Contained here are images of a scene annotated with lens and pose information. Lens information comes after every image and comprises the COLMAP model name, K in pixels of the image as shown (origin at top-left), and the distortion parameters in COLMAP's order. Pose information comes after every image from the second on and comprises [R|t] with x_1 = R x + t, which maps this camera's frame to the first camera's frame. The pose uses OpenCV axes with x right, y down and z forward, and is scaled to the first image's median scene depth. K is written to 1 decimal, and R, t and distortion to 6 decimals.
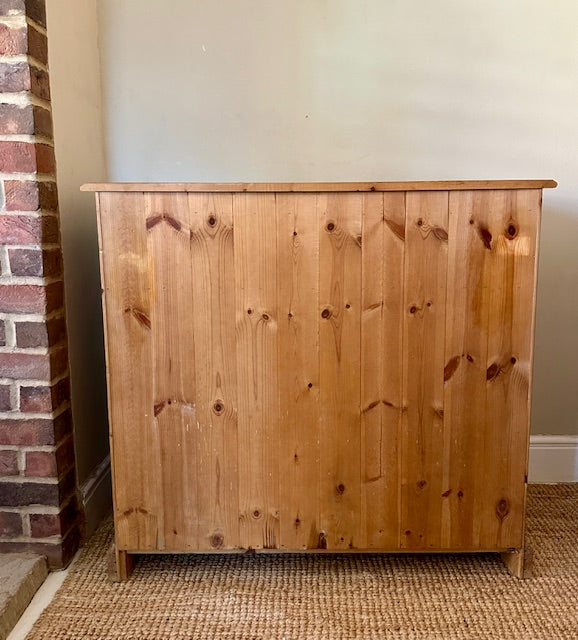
lens RADIAL K [[579.4, 0, 310.0], [0, 579.4, 312.5], [0, 0, 1]] dist [0.000170, 0.012052]
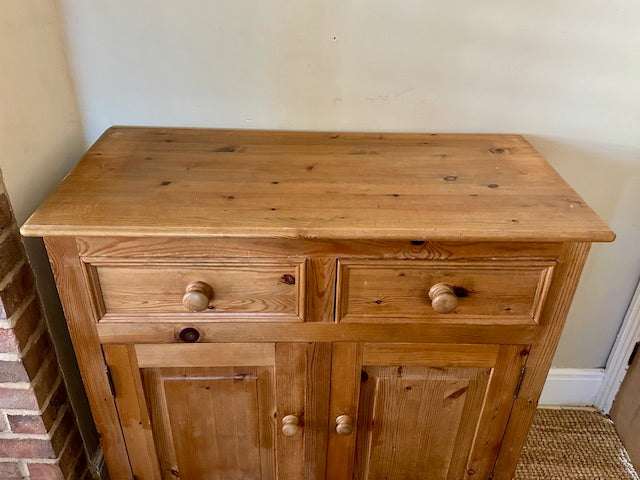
lens RADIAL K [[529.3, 0, 318.9], [0, 529.3, 239.3], [0, 0, 1]] dist [0.056679, -0.086098]
pose [[0.999313, 0.015641, 0.033604, -0.054444], [-0.027350, 0.923056, 0.383692, -0.462390], [-0.025017, -0.384347, 0.922850, 0.346535]]
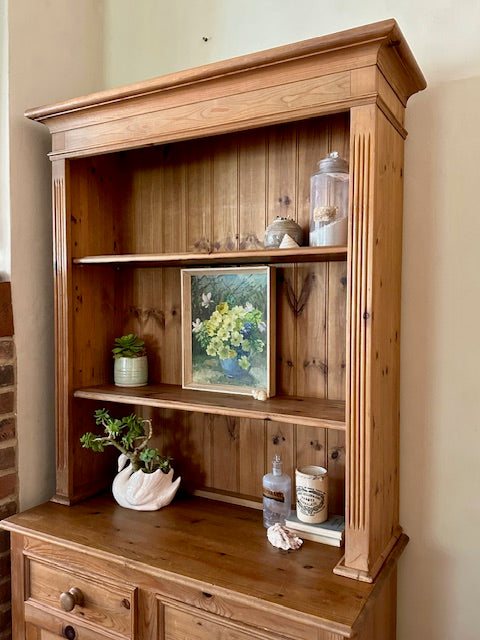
lens RADIAL K [[529.3, 0, 239.6], [0, 529.3, 317.7], [0, 0, 1]] dist [0.056679, -0.086098]
pose [[0.871719, 0.021070, -0.489552, 0.563881], [-0.077516, 0.992424, -0.095316, -0.564492], [0.483835, 0.121037, 0.866749, 0.201987]]
